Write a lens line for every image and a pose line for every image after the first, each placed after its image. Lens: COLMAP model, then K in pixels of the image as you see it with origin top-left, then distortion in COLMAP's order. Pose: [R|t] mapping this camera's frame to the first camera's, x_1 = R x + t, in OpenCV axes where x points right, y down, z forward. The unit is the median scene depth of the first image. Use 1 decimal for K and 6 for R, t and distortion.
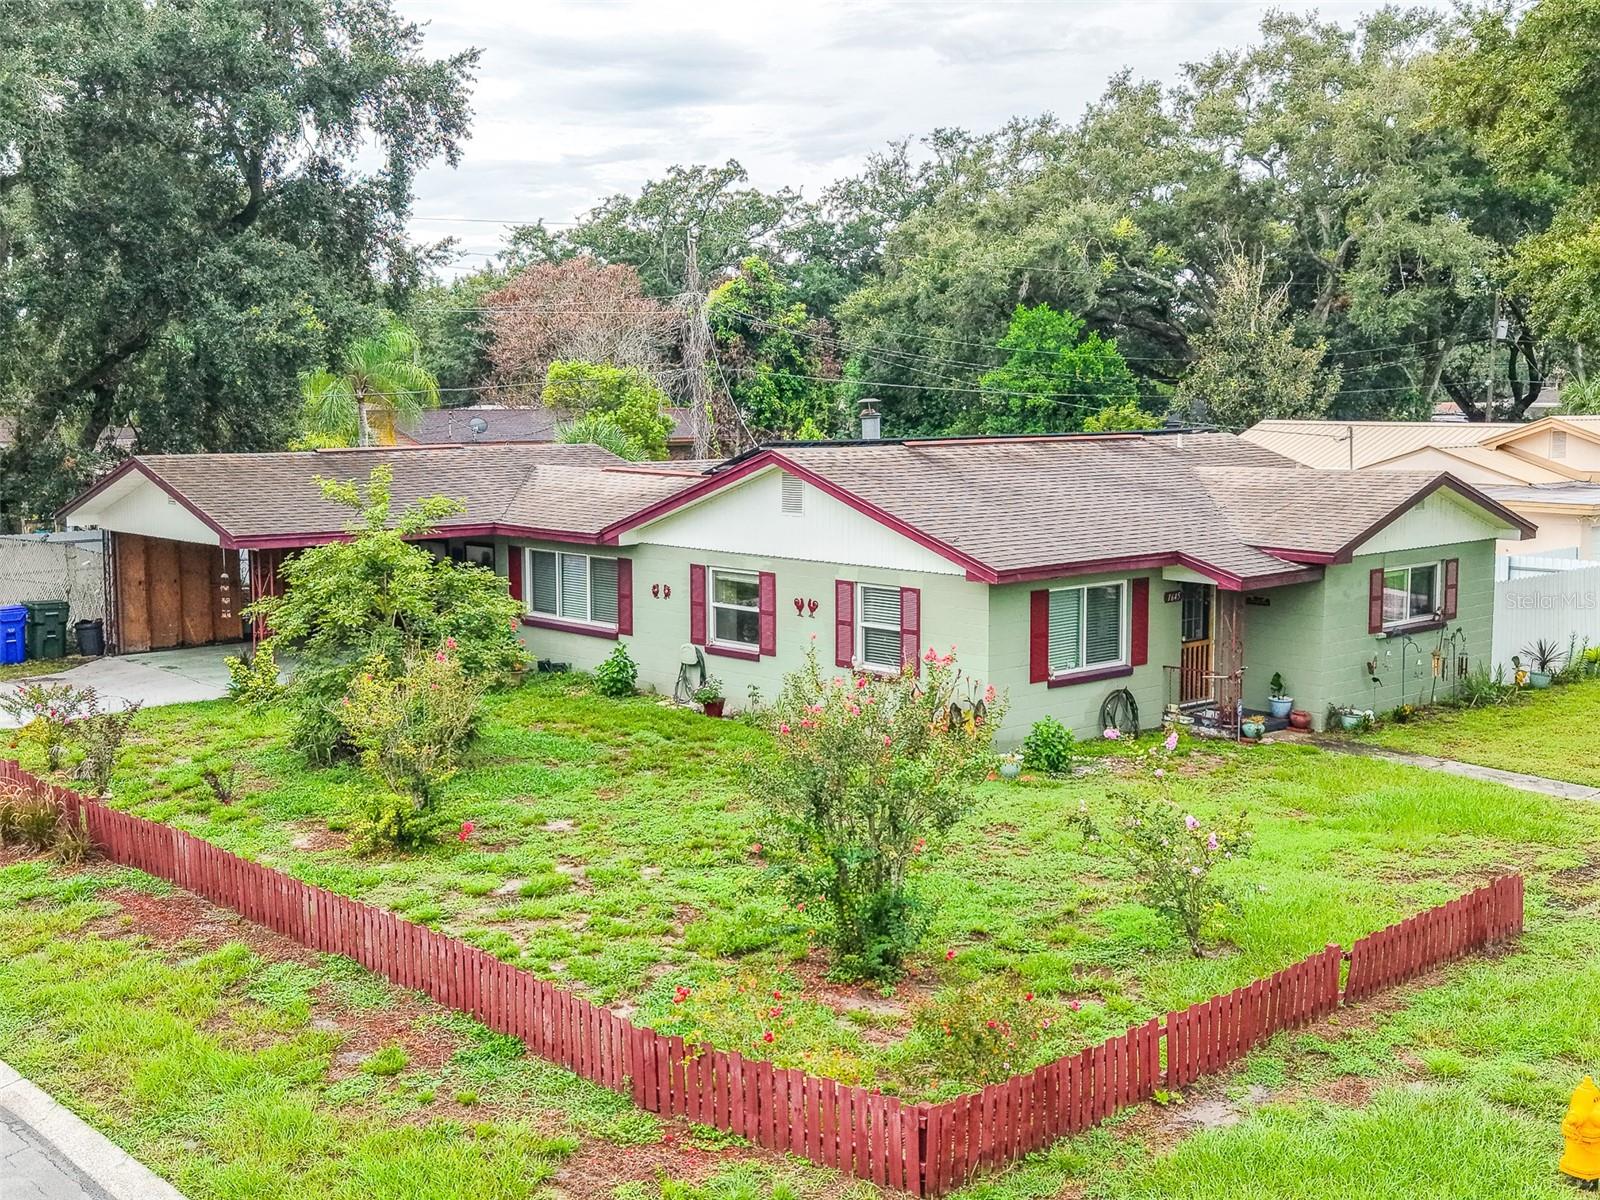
lens RADIAL K [[1848.4, 0, 800.0], [0, 1848.4, 600.0], [0, 0, 1]] dist [0.077084, -0.018692]
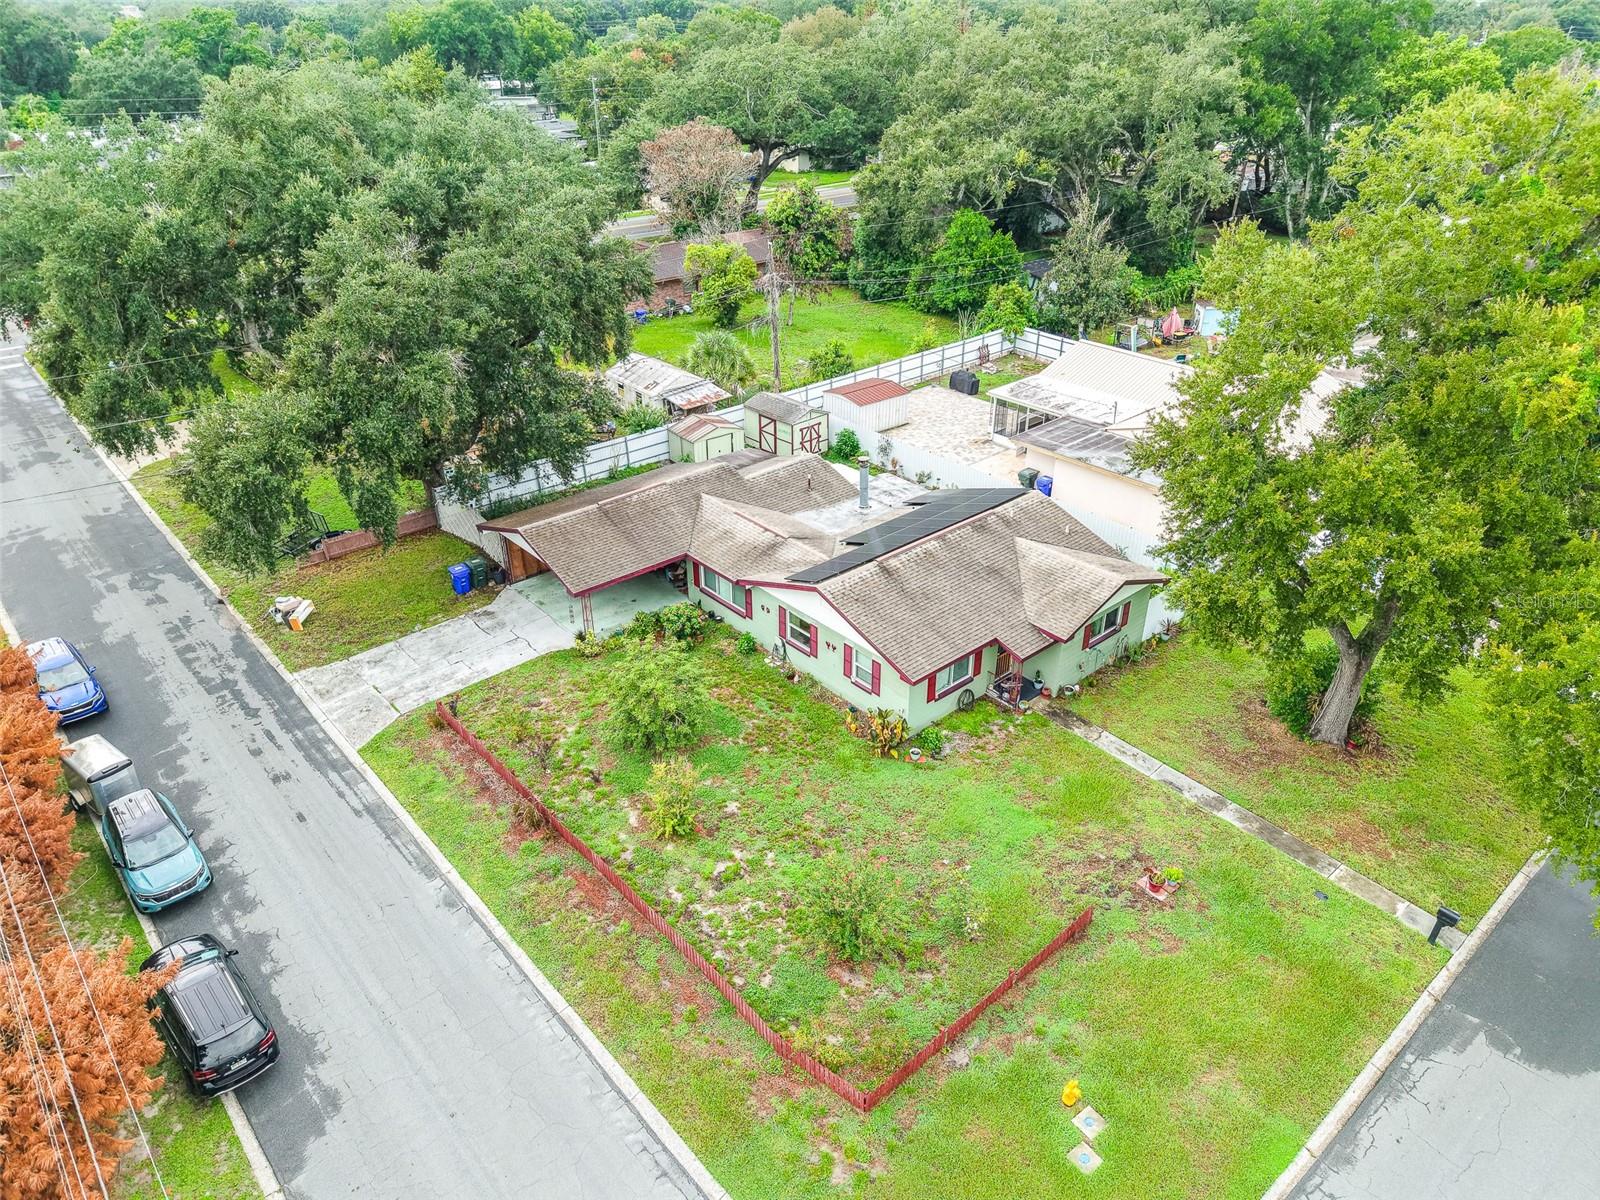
lens RADIAL K [[1069.5, 0, 801.1], [0, 1069.5, 598.6], [0, 0, 1]] dist [0.040648, -0.041343]
pose [[0.999727, 0.016096, -0.016959, -0.004543], [-0.009016, 0.934611, 0.355557, -0.191347], [0.021573, -0.355307, 0.934501, -0.074736]]
